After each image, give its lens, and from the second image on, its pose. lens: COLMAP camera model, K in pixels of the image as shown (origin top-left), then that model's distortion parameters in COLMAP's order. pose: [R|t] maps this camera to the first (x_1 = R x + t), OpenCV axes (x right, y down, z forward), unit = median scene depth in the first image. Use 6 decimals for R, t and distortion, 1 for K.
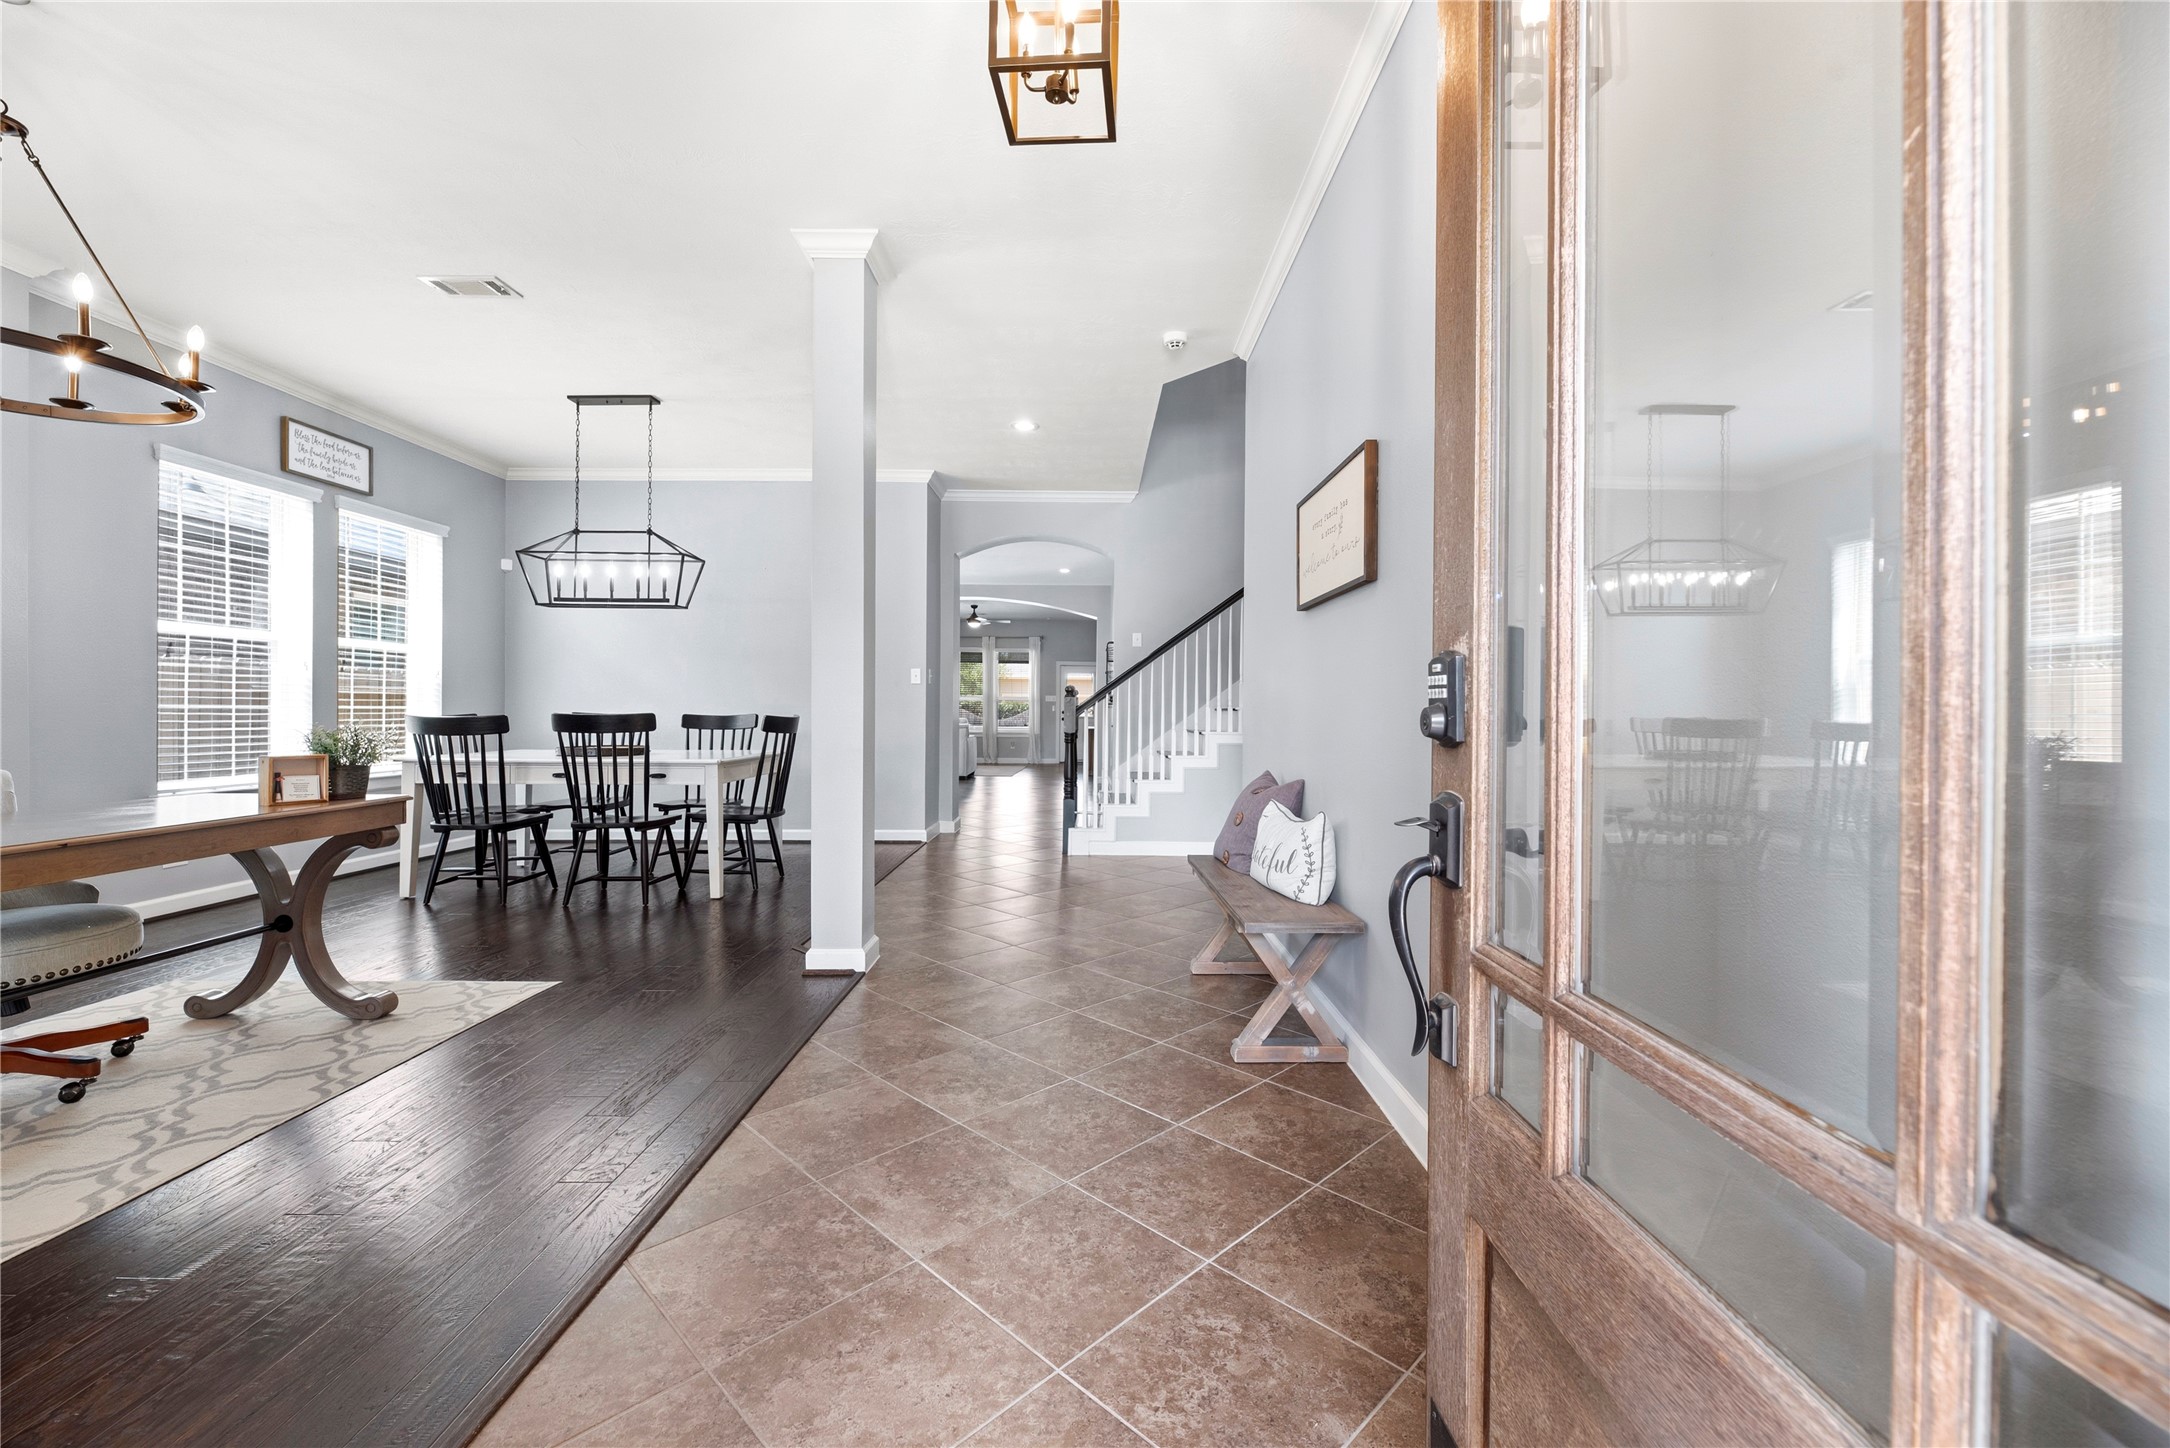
lens RADIAL K [[878.5, 0, 1083.0], [0, 878.5, 711.7], [0, 0, 1]] dist [0.005417, -0.000784]
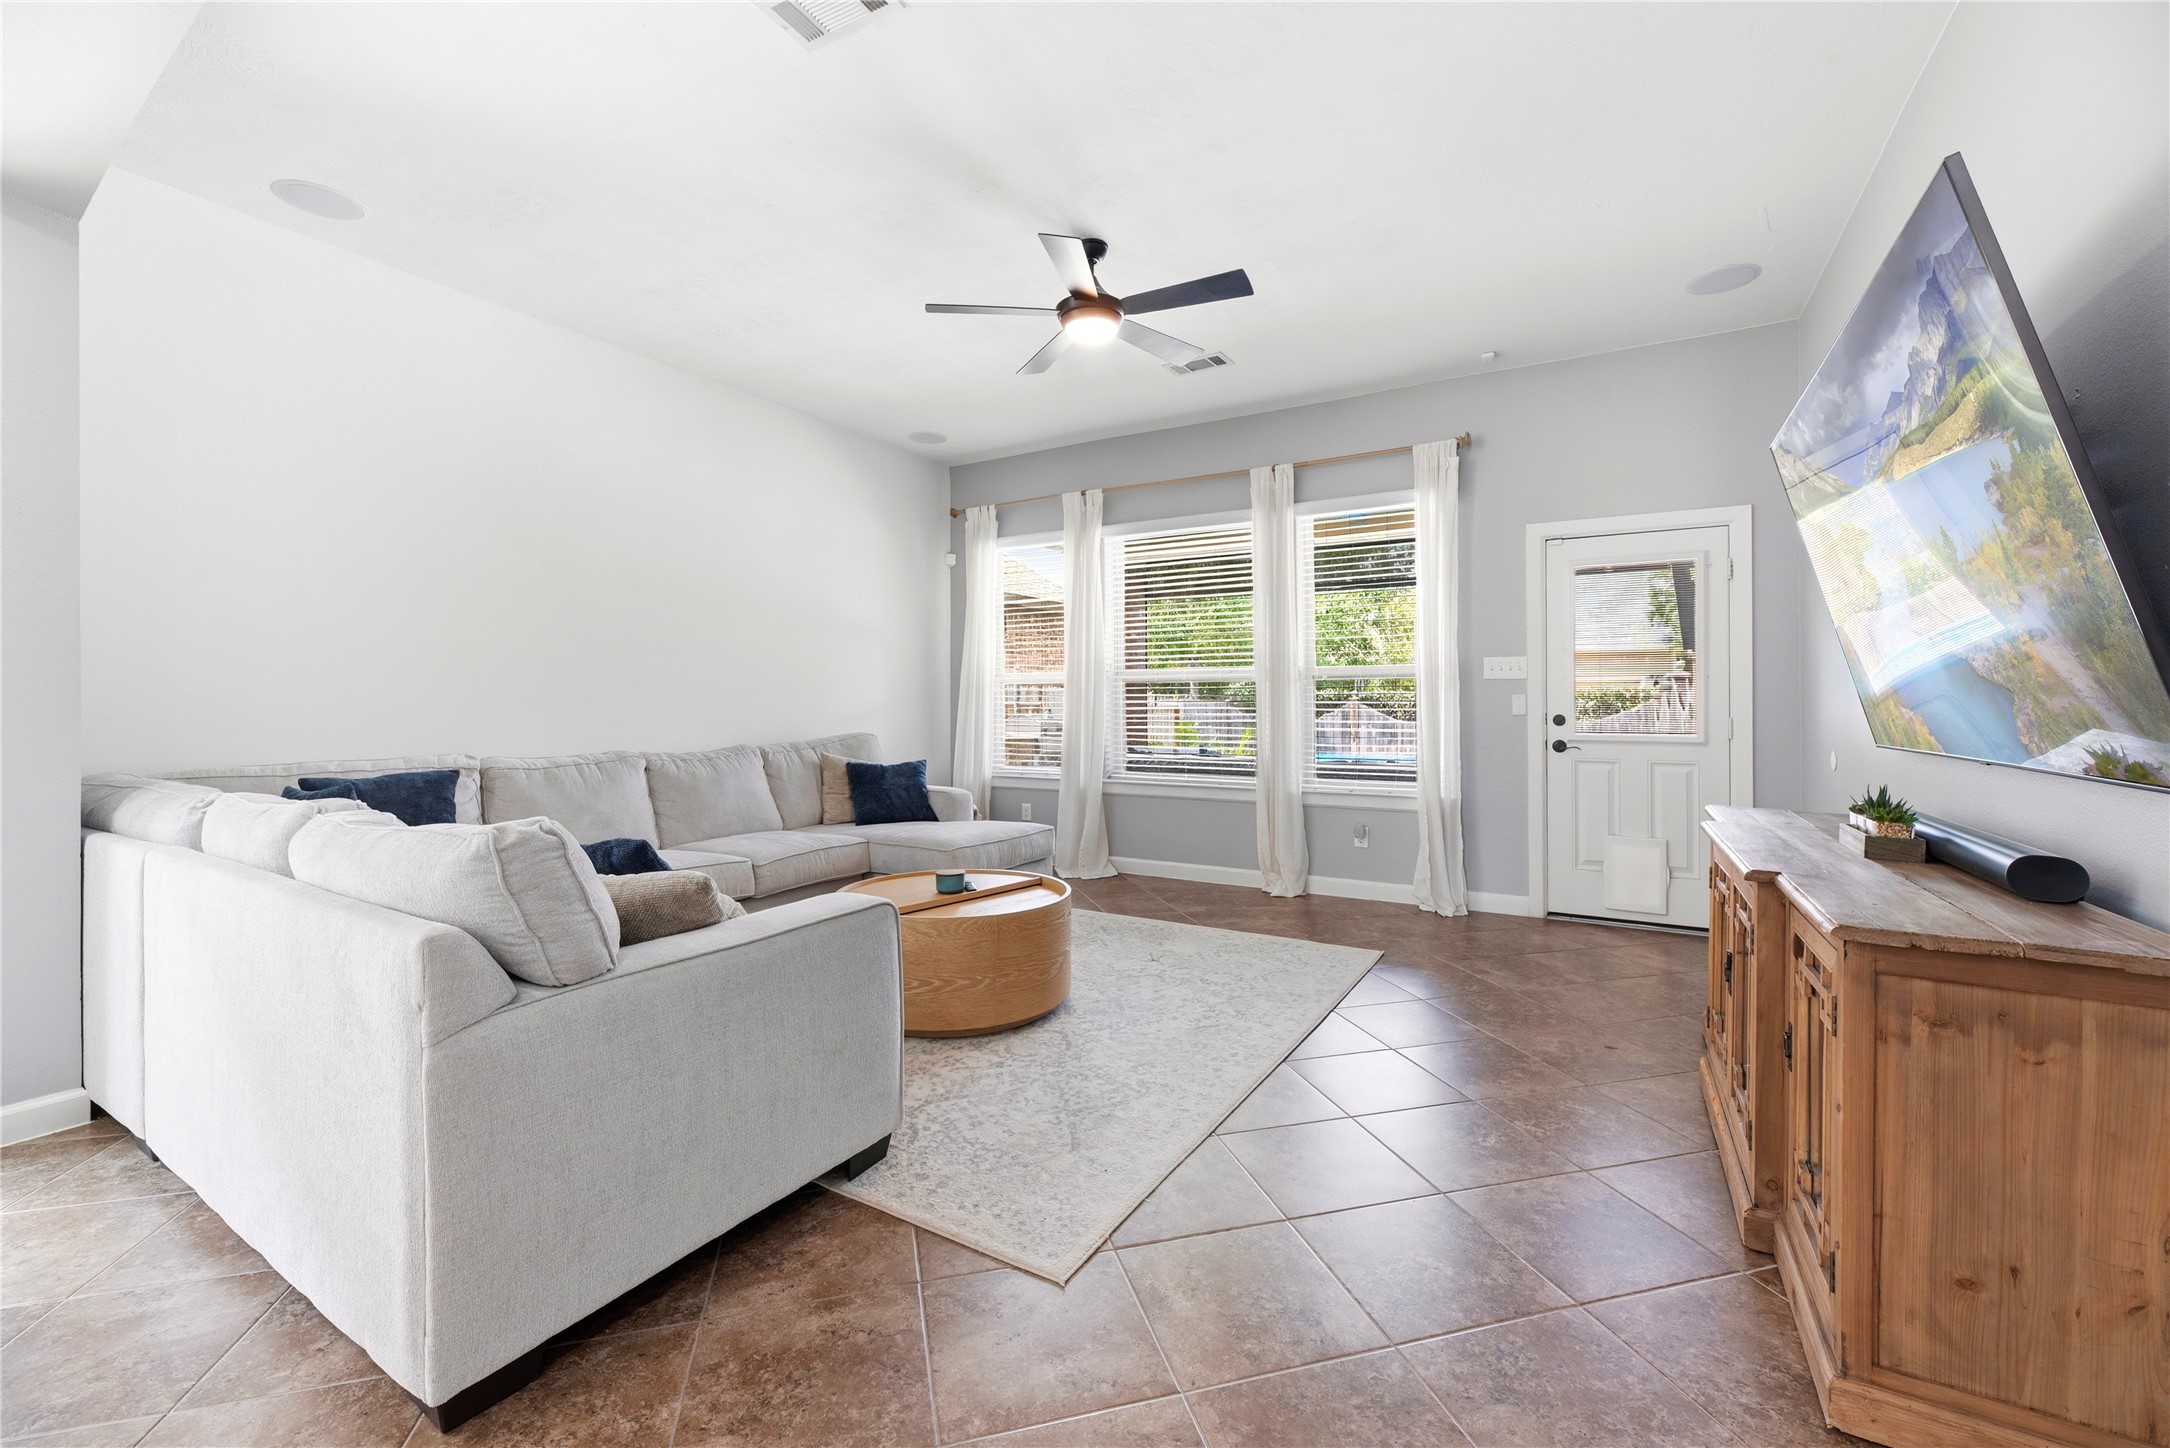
lens RADIAL K [[878.5, 0, 1112.8], [0, 878.5, 698.8], [0, 0, 1]] dist [0.005417, -0.000784]
pose [[0.873193, -0.010278, -0.487266, -0.033959], [0.006635, 0.999936, -0.009201, -0.013440], [0.487330, 0.004801, 0.873205, 2.308286]]
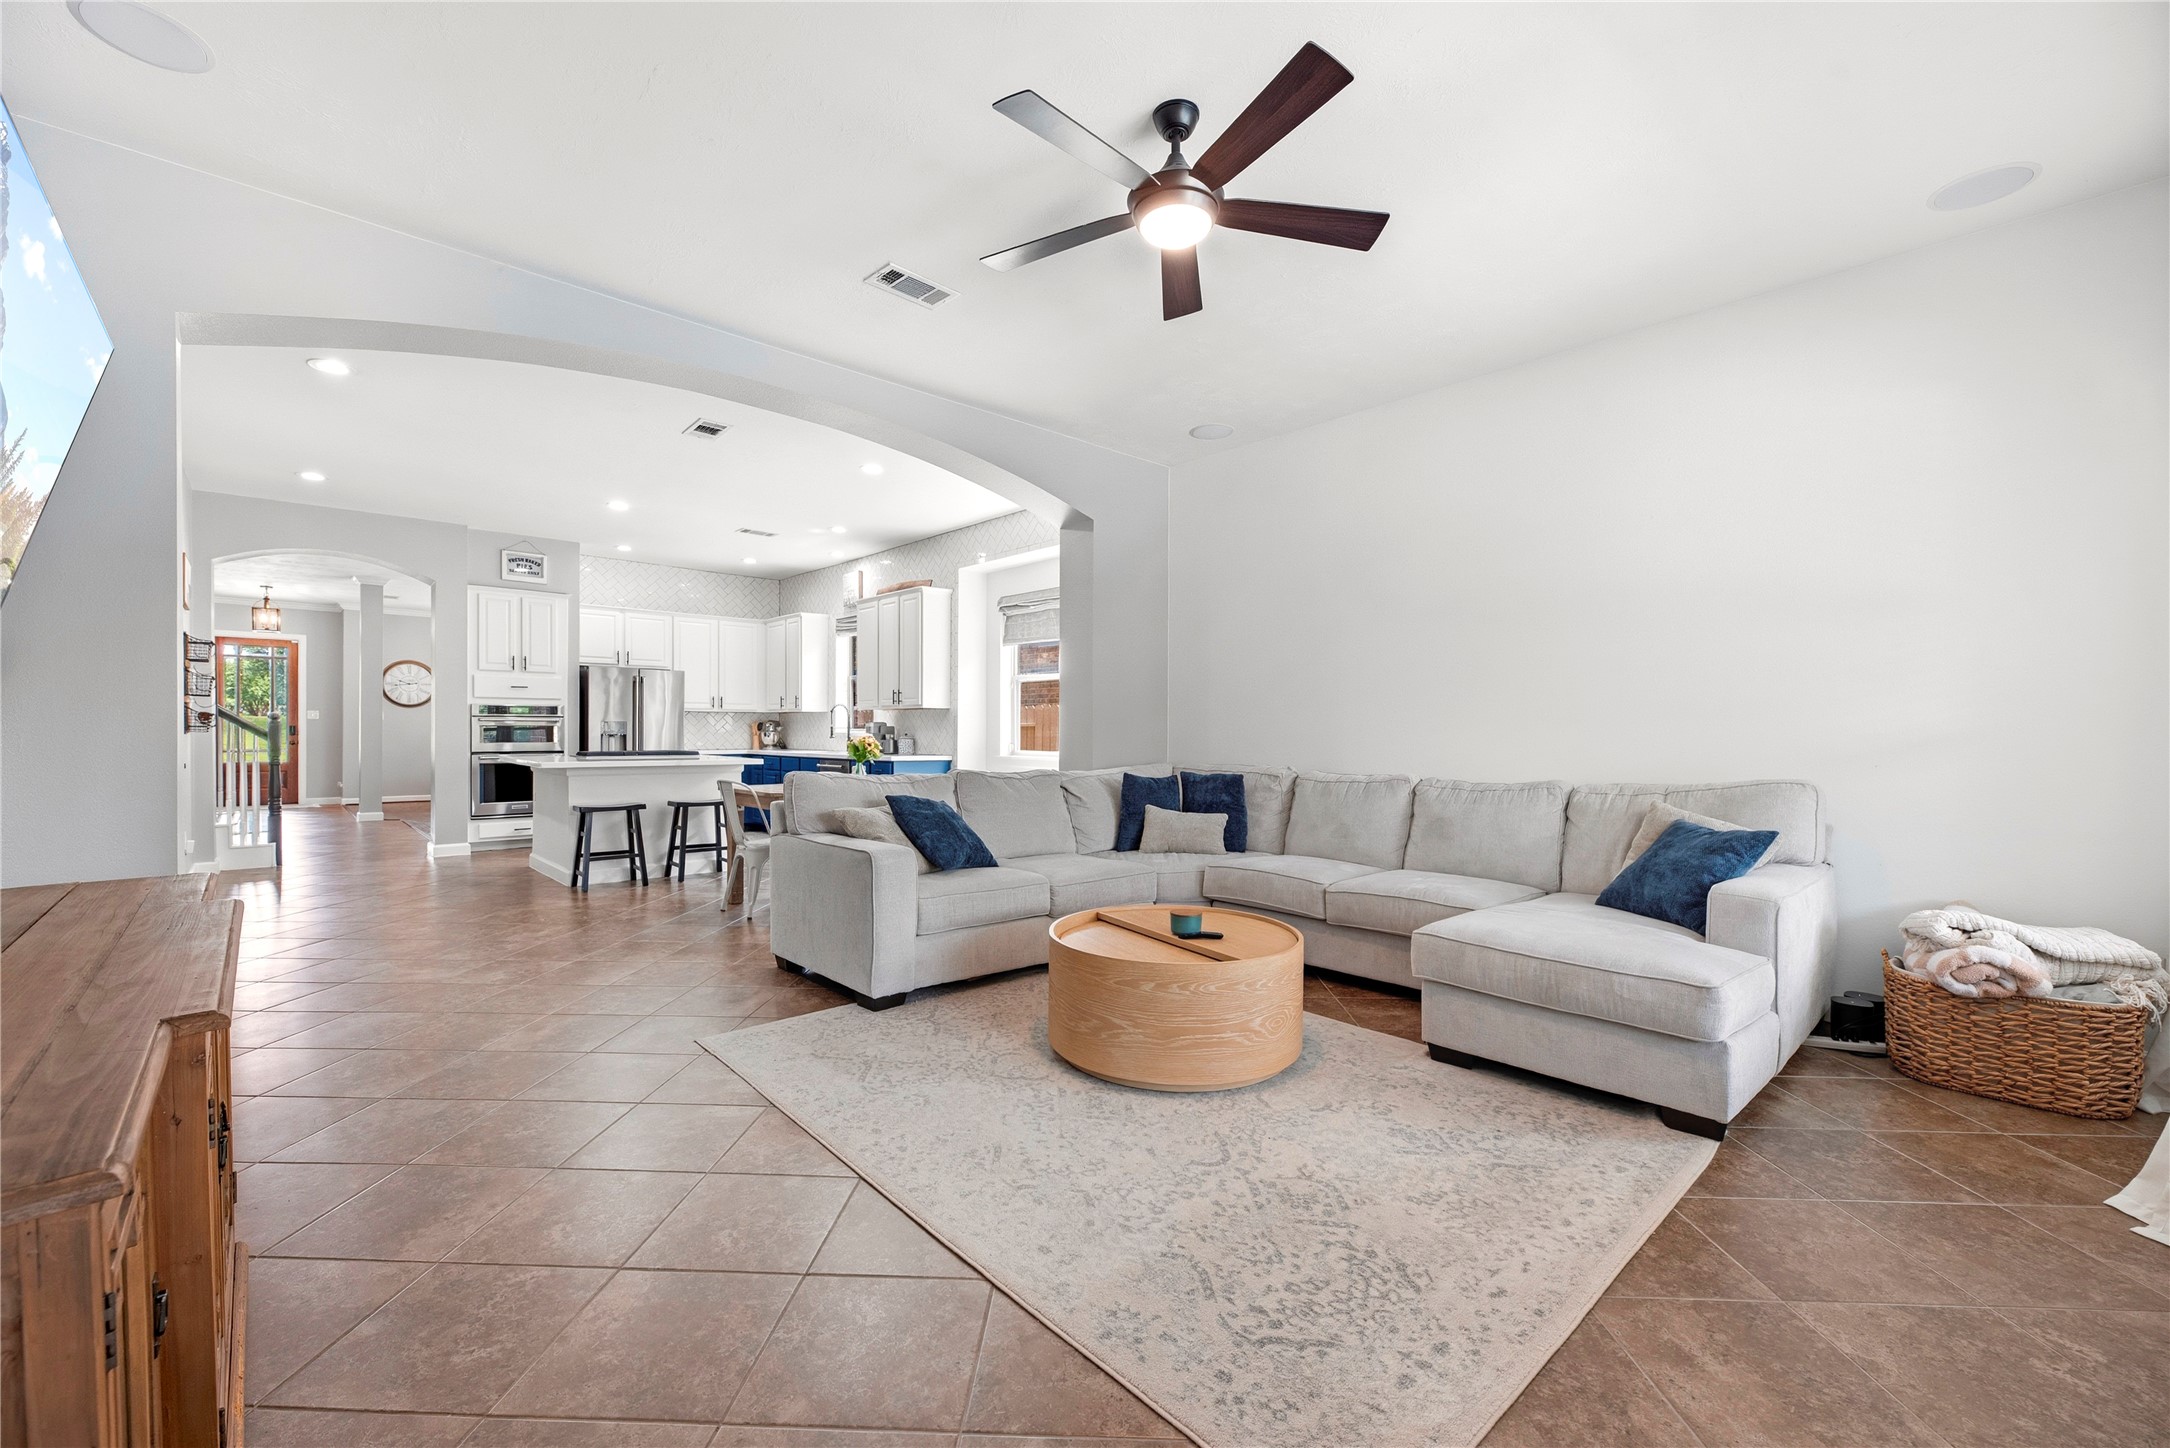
lens RADIAL K [[878.5, 0, 1073.8], [0, 878.5, 734.3], [0, 0, 1]] dist [0.005417, -0.000784]
pose [[-0.734945, -0.005884, -0.678101, 0.007469], [-0.008733, 0.999962, 0.000788, -0.014676], [0.678070, 0.006500, -0.734969, 3.161734]]
